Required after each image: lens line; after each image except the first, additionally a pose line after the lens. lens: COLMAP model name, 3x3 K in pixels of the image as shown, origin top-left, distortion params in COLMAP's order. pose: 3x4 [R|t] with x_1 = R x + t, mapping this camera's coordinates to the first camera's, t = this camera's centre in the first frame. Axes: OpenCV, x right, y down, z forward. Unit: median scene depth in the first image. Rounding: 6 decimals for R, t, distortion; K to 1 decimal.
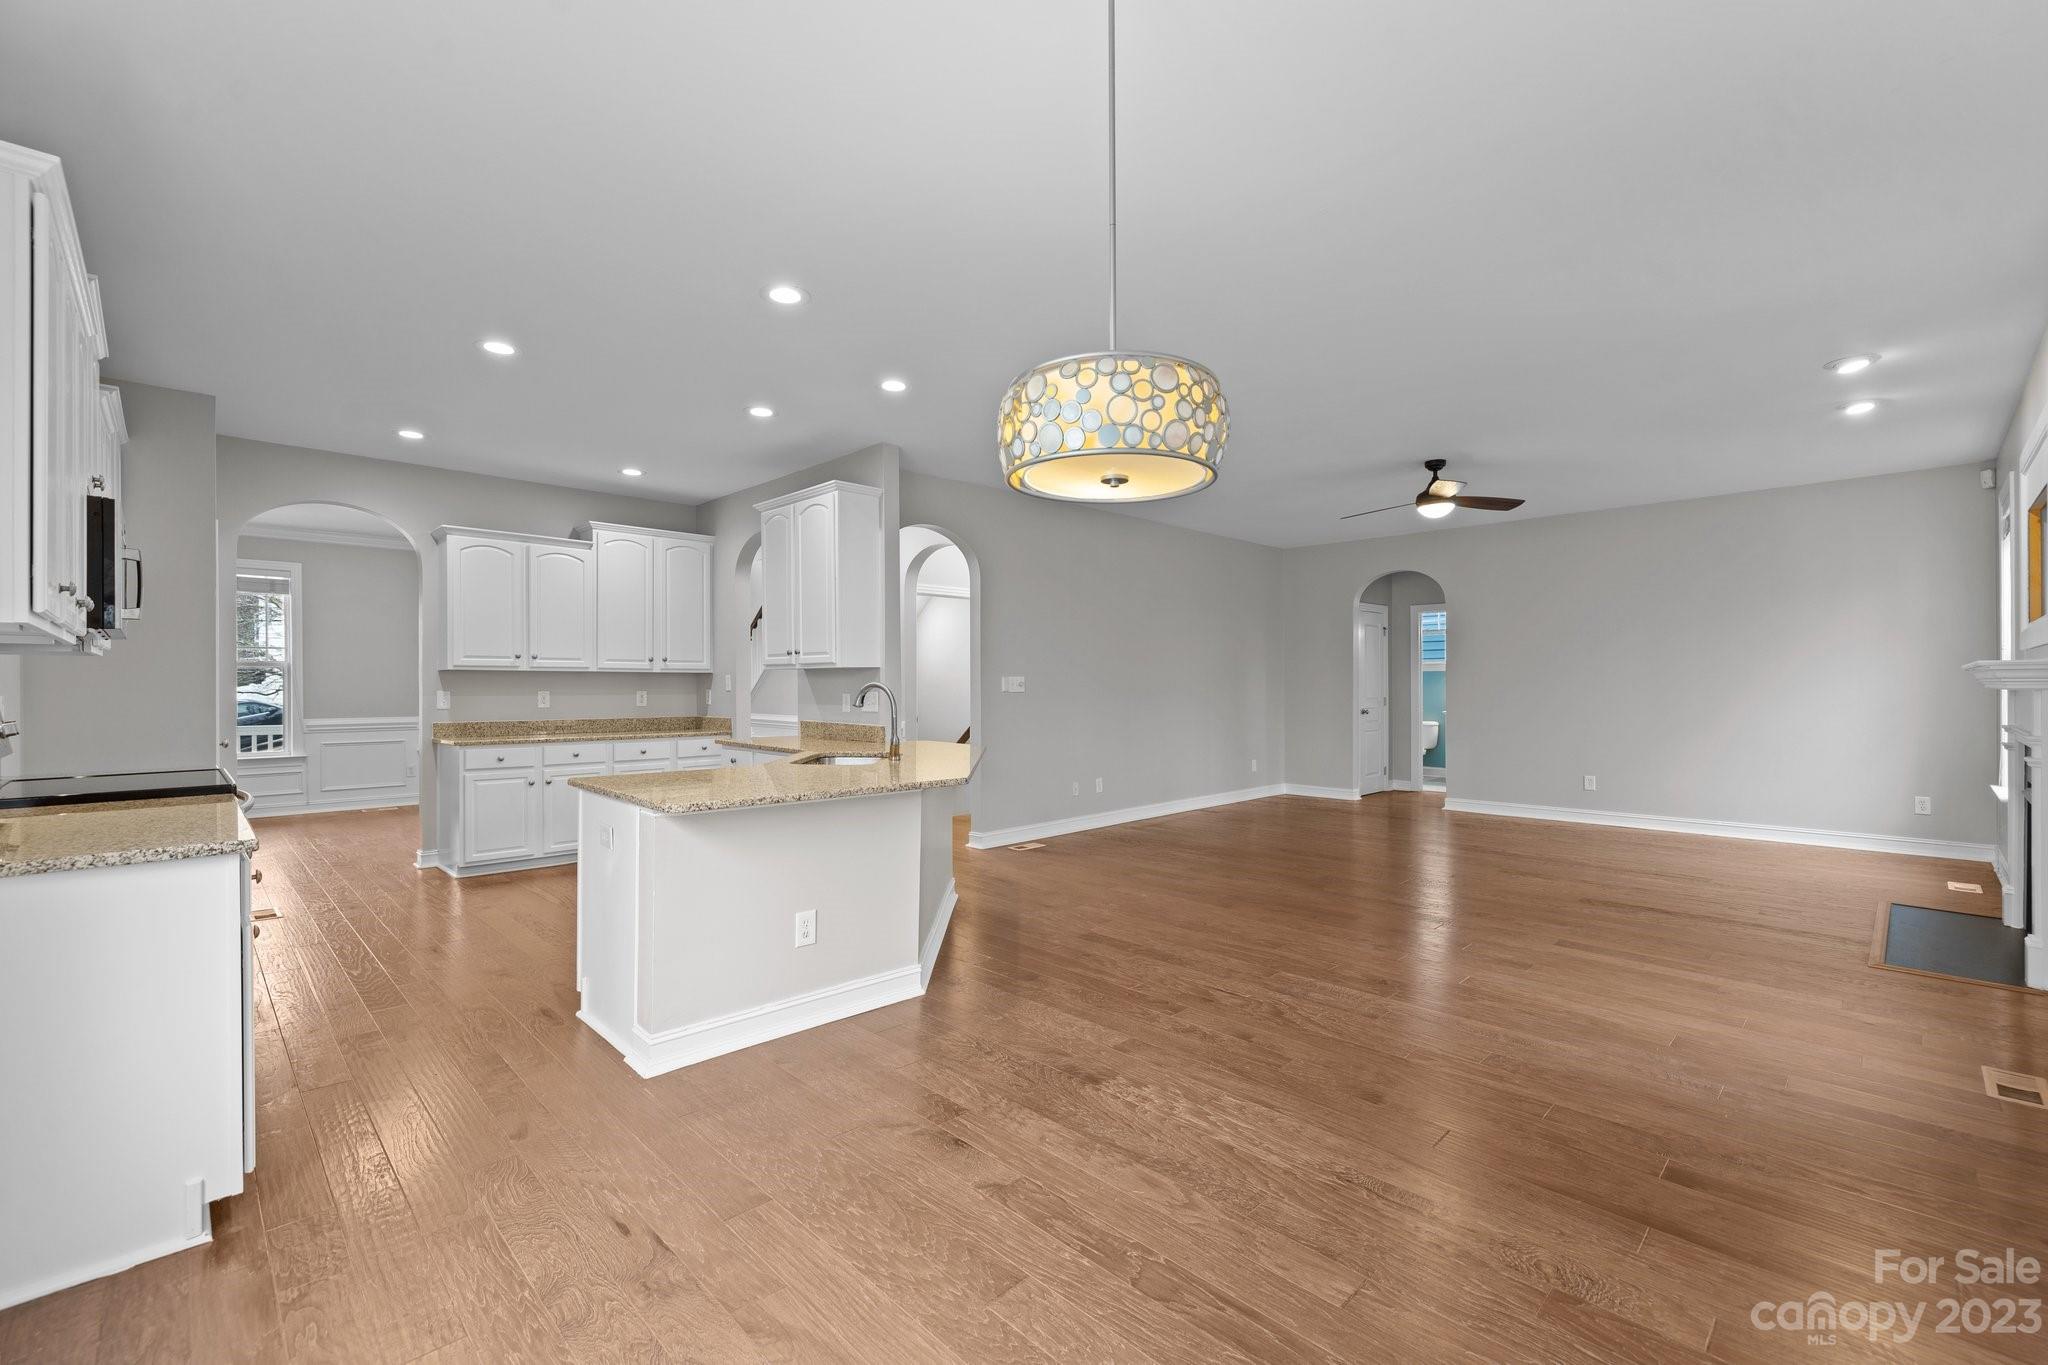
lens RADIAL K [[863.1, 0, 1021.7], [0, 863.1, 683.6], [0, 0, 1]] dist [-0.001010, -0.000079]
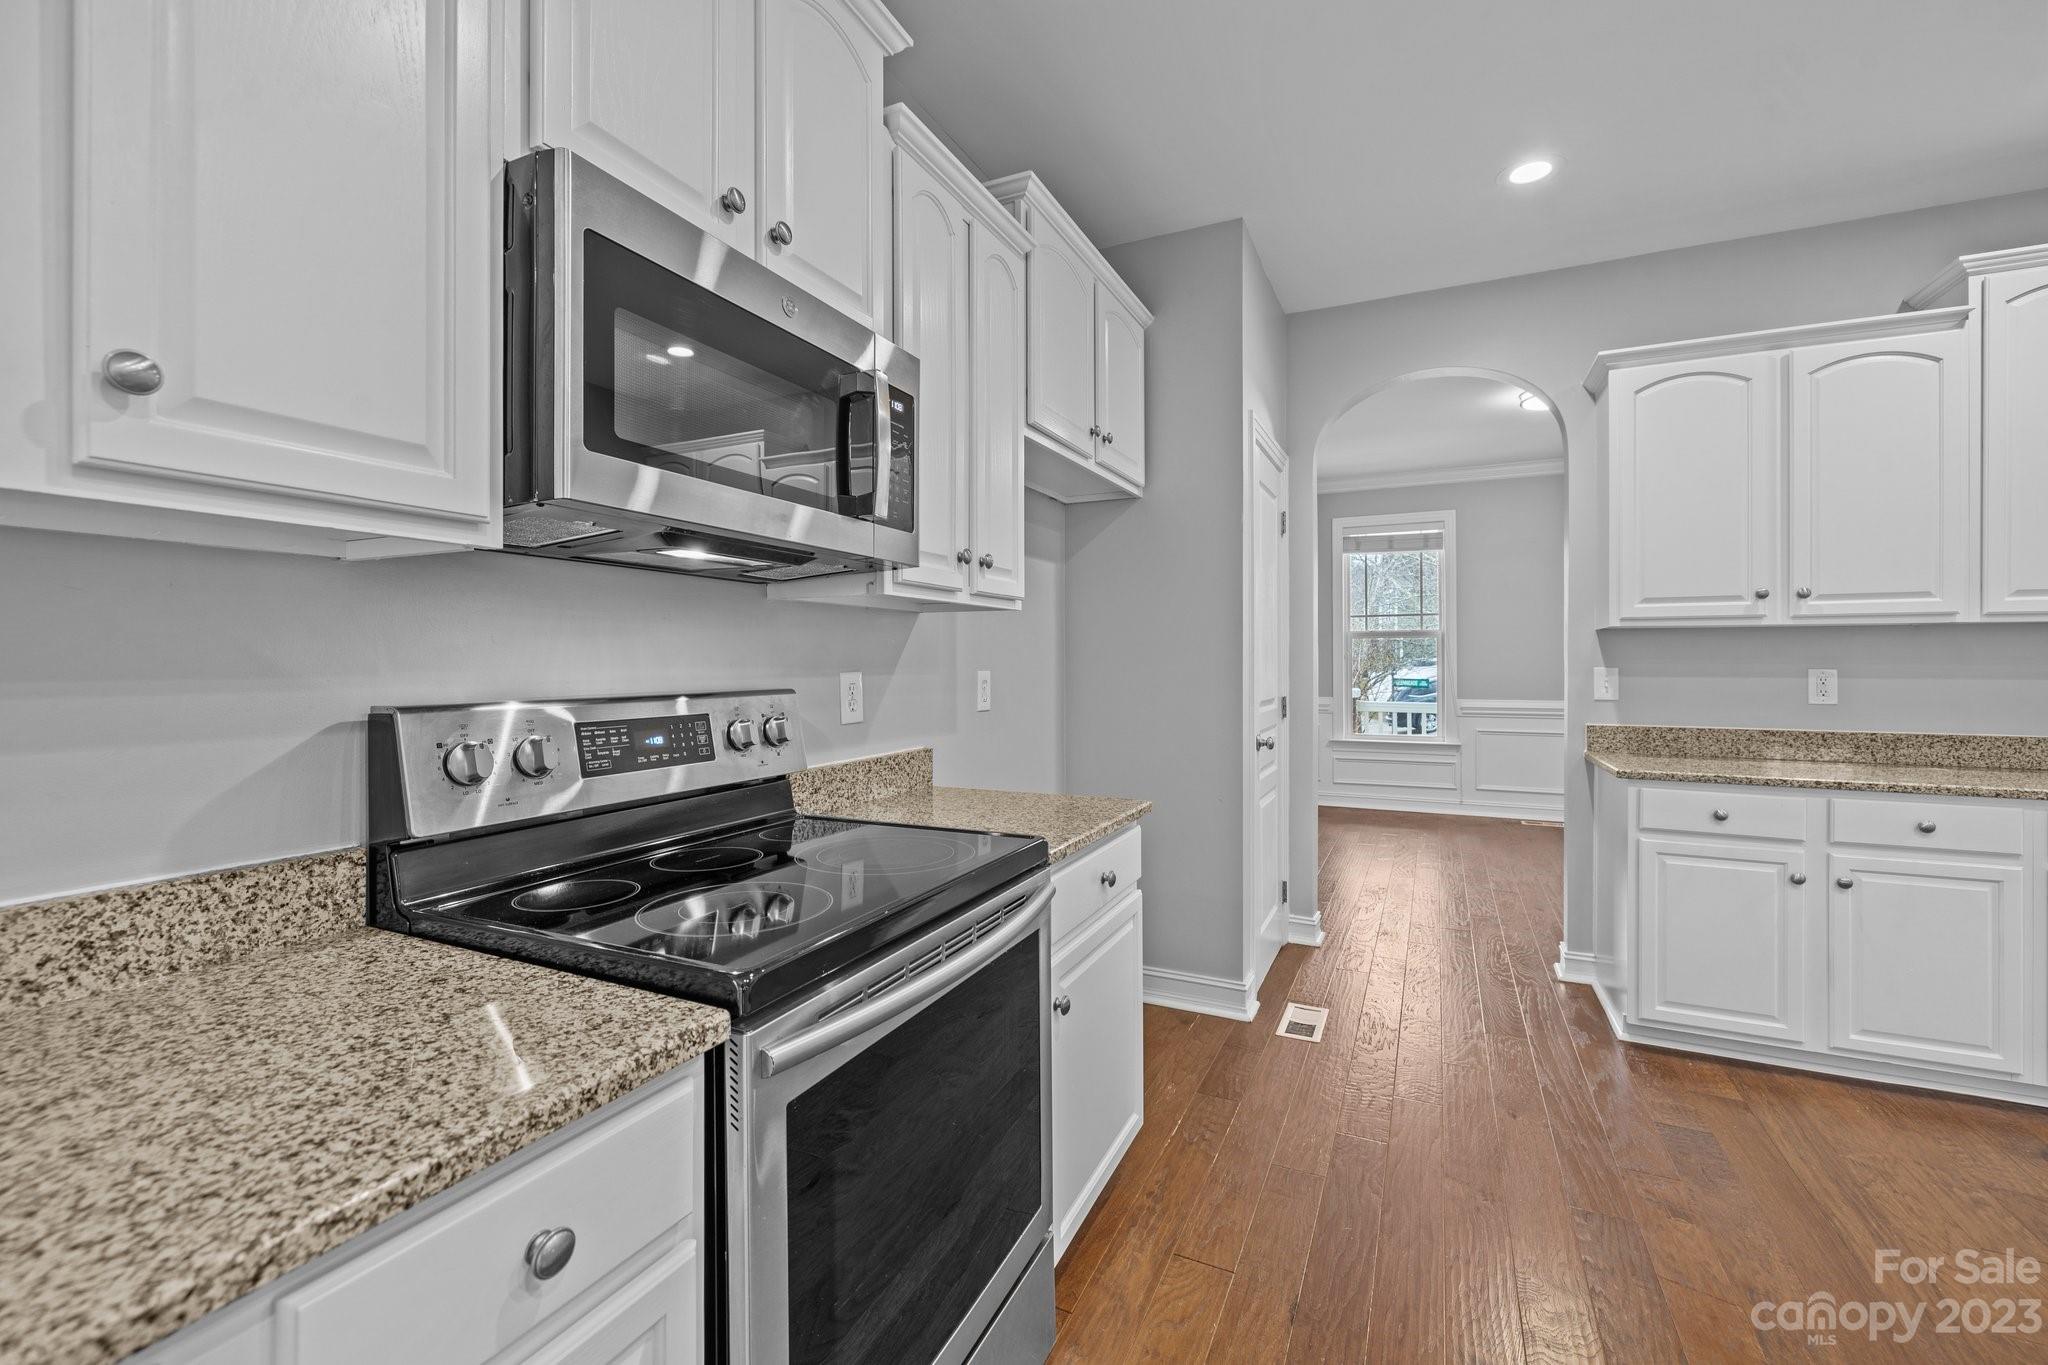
lens RADIAL K [[863.1, 0, 1020.3], [0, 863.1, 666.5], [0, 0, 1]] dist [-0.001010, -0.000079]
pose [[0.336014, 0.007383, -0.941828, -0.278878], [0.003882, 0.999950, 0.009223, 0.001440], [0.941849, -0.006755, 0.335969, 0.465129]]
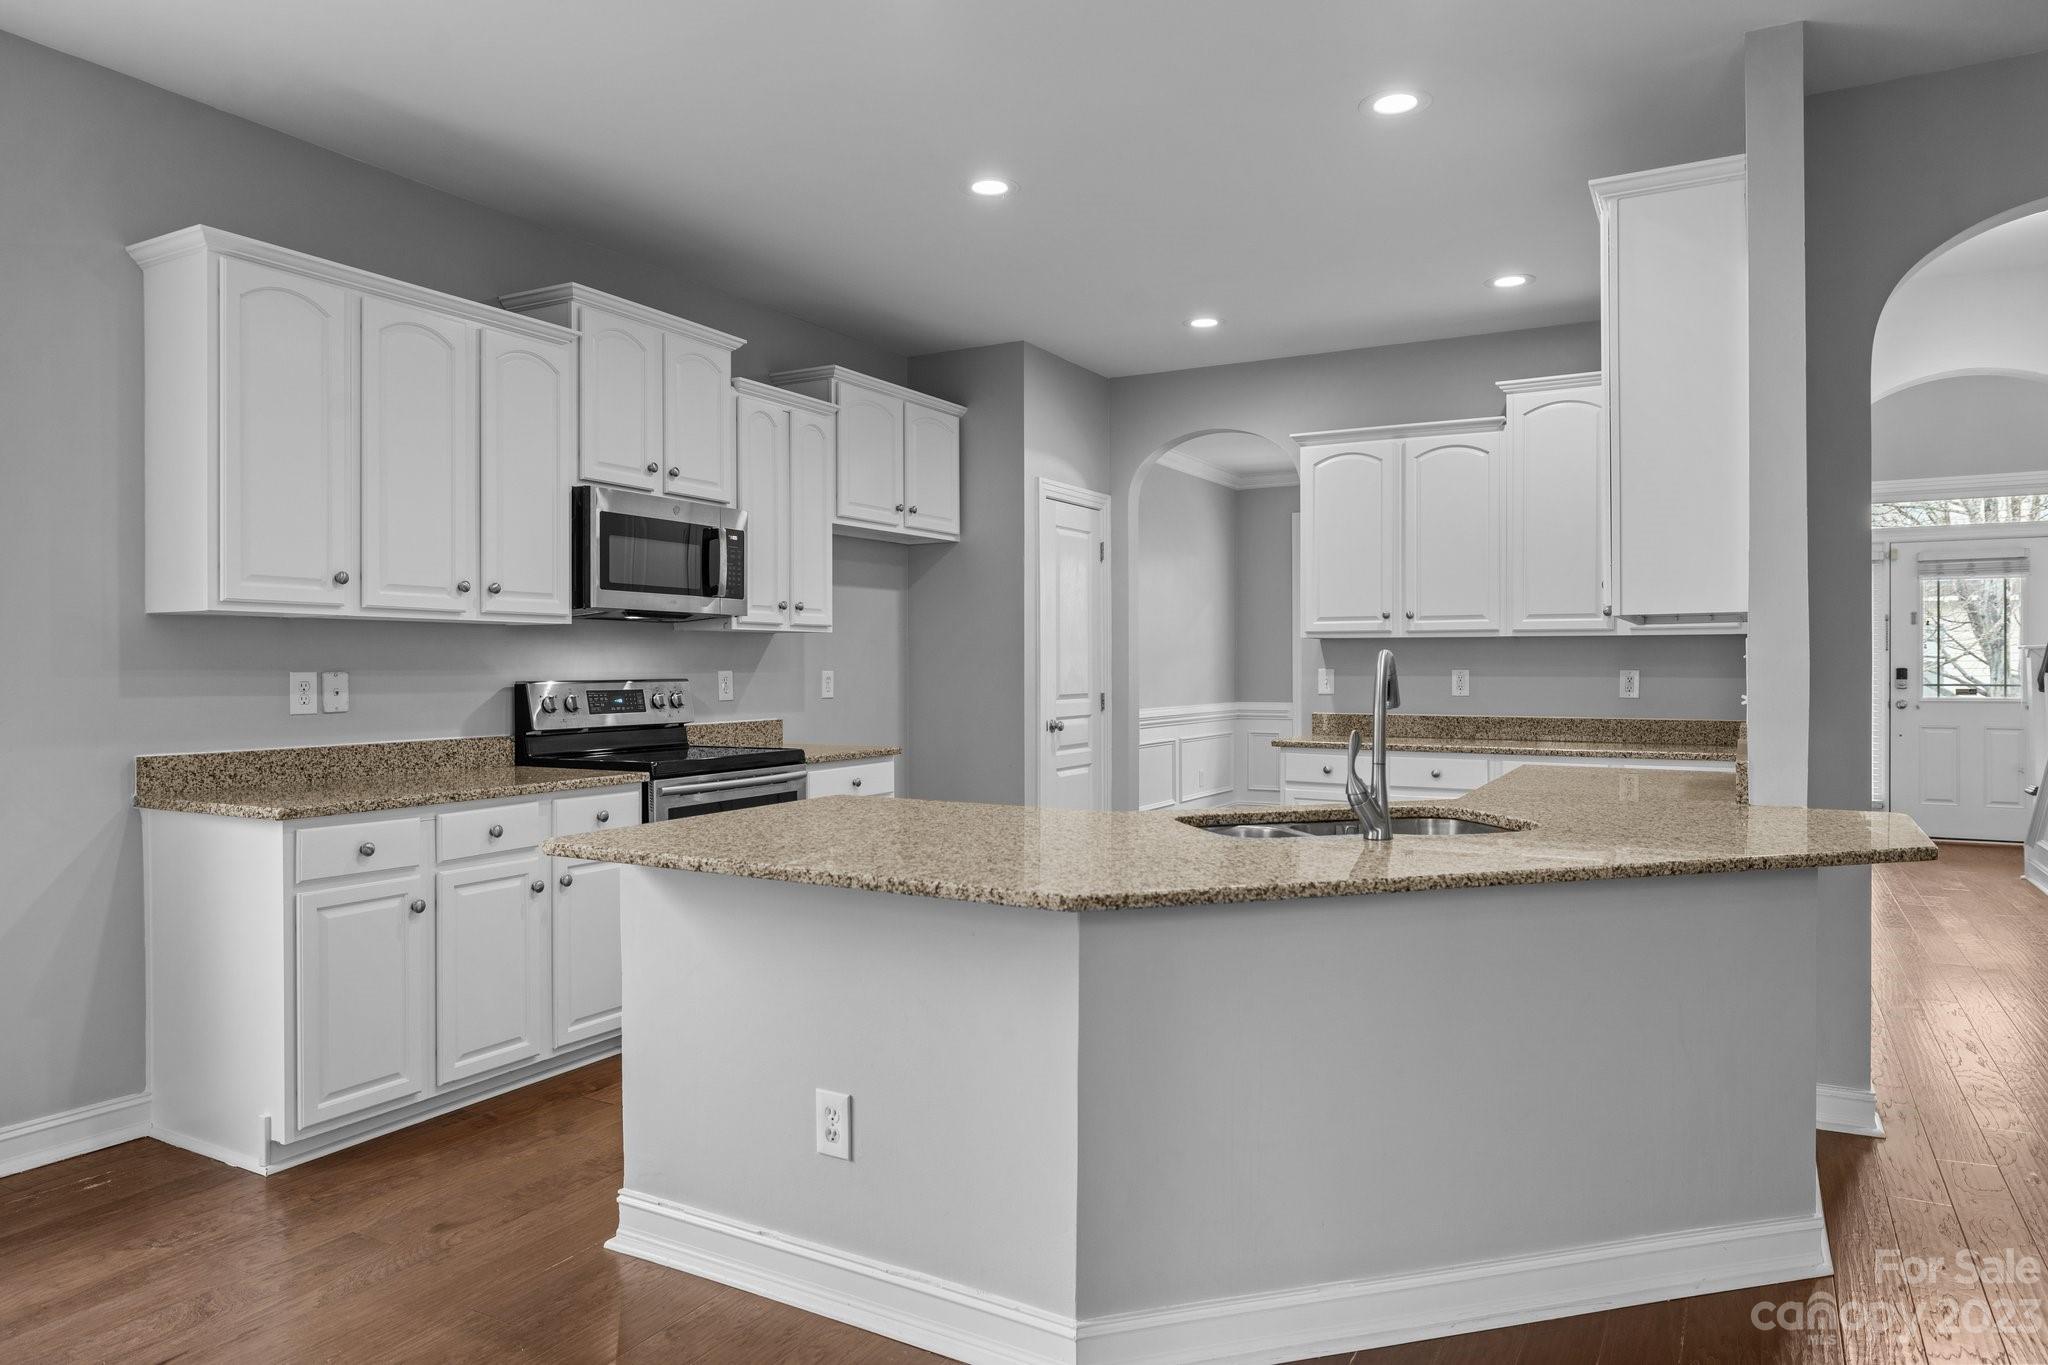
lens RADIAL K [[1299.1, 0, 1020.9], [0, 1299.1, 675.4], [0, 0, 1]] dist [-0.006068, 0.002626]
pose [[0.275892, 0.008758, -0.961149, 0.281820], [0.004710, 0.999934, 0.010463, 0.001711], [0.961177, -0.007413, 0.275832, 0.467126]]
